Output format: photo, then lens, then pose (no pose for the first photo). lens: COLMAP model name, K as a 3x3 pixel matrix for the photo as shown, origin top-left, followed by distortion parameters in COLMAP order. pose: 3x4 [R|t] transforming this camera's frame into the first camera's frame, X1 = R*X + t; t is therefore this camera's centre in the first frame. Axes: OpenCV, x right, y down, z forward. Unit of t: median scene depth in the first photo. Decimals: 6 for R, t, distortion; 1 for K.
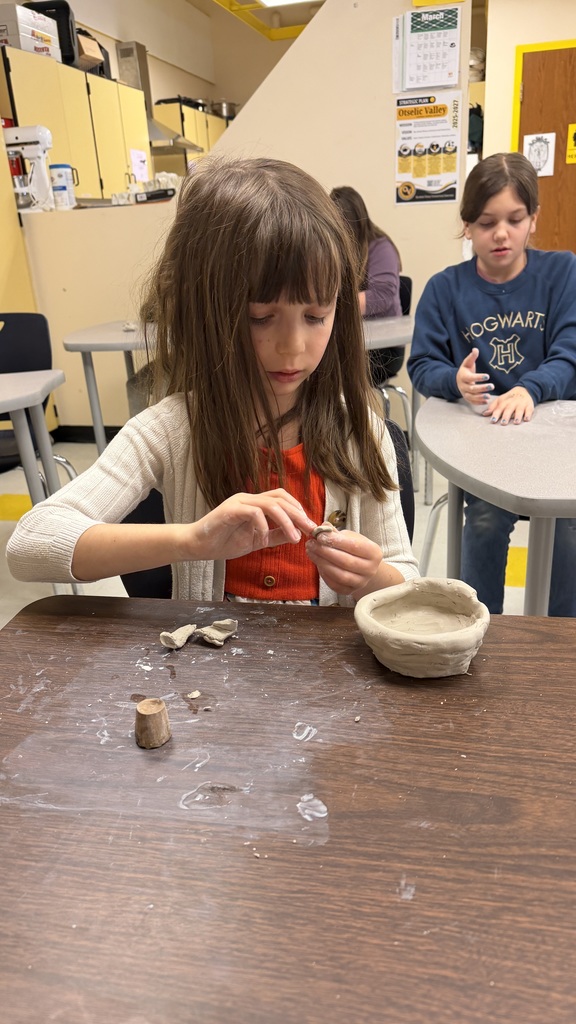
lens RADIAL K [[728.1, 0, 293.3], [0, 728.1, 515.5], [0, 0, 1]] dist [0.024240, -0.027201]
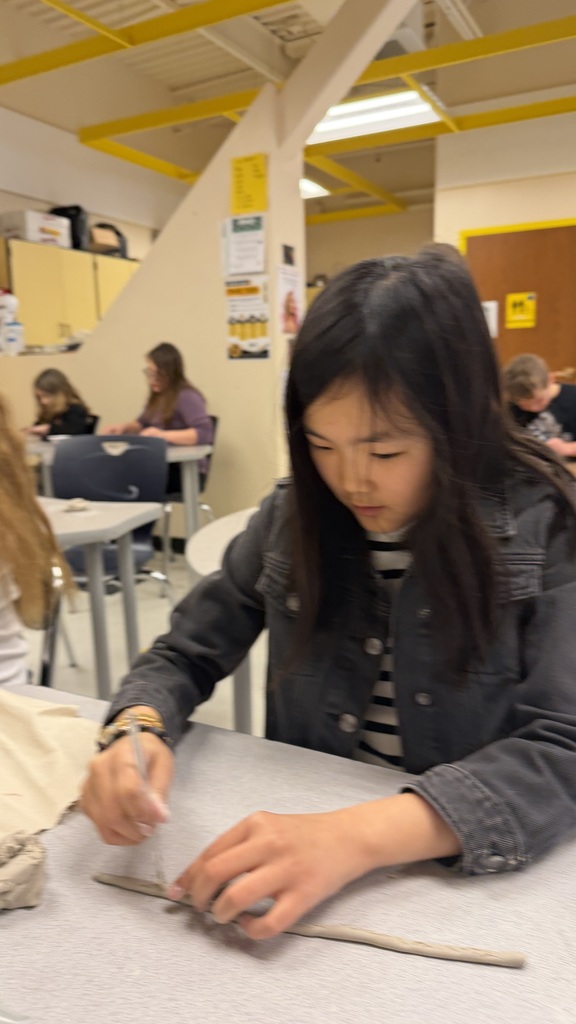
lens RADIAL K [[728.1, 0, 296.5], [0, 728.1, 512.2], [0, 0, 1]] dist [0.024240, -0.027201]
pose [[0.972331, 0.073984, -0.221584, 0.544527], [-0.113727, 0.978448, -0.172353, 0.016398], [0.204057, 0.192785, 0.959789, -0.090179]]
